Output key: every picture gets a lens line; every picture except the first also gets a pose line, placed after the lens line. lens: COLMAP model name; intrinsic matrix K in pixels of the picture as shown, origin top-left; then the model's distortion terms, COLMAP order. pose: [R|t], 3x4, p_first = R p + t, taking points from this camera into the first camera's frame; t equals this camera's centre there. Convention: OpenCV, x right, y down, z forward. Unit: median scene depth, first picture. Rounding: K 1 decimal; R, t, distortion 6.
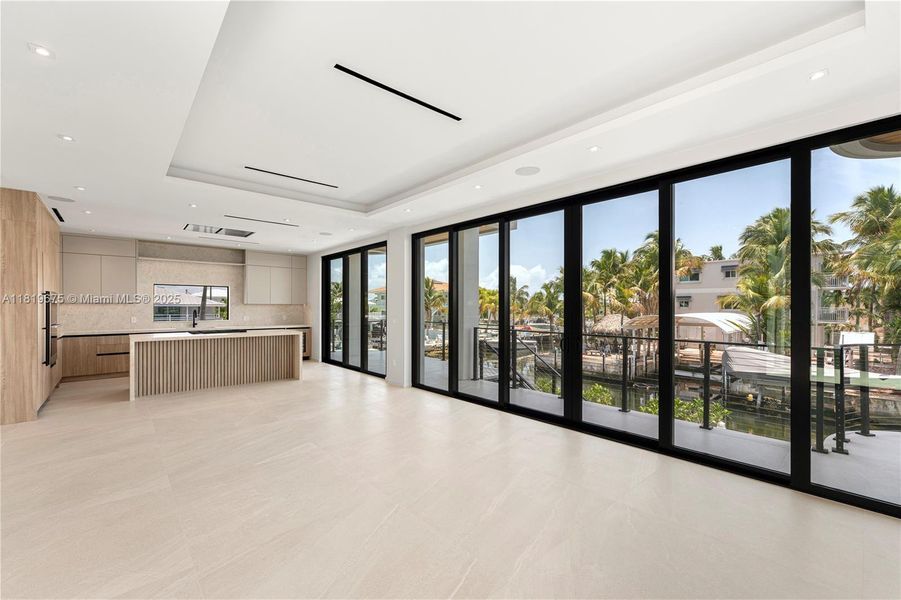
lens RADIAL K [[372.9, 0, 450.5], [0, 372.9, 300.0], [0, 0, 1]] dist [-0.000566, -0.000042]
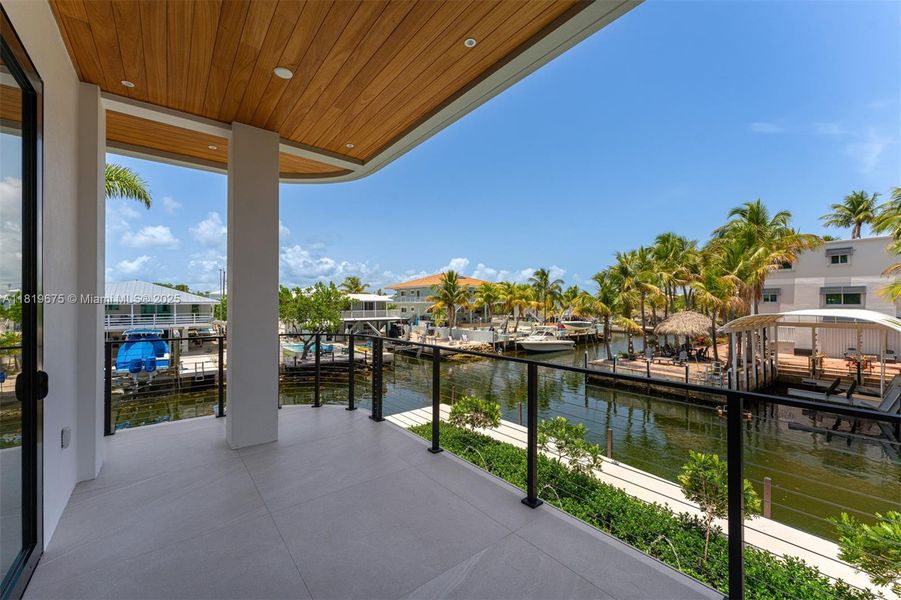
lens RADIAL K [[354.2, 0, 450.5], [0, 354.2, 300.0], [0, 0, 1]] dist [-0.000054, -0.000140]
pose [[0.998218, -0.005550, -0.059417, -0.011087], [0.006097, 0.999941, 0.009039, 0.002646], [0.059363, -0.009385, 0.998192, 0.153122]]
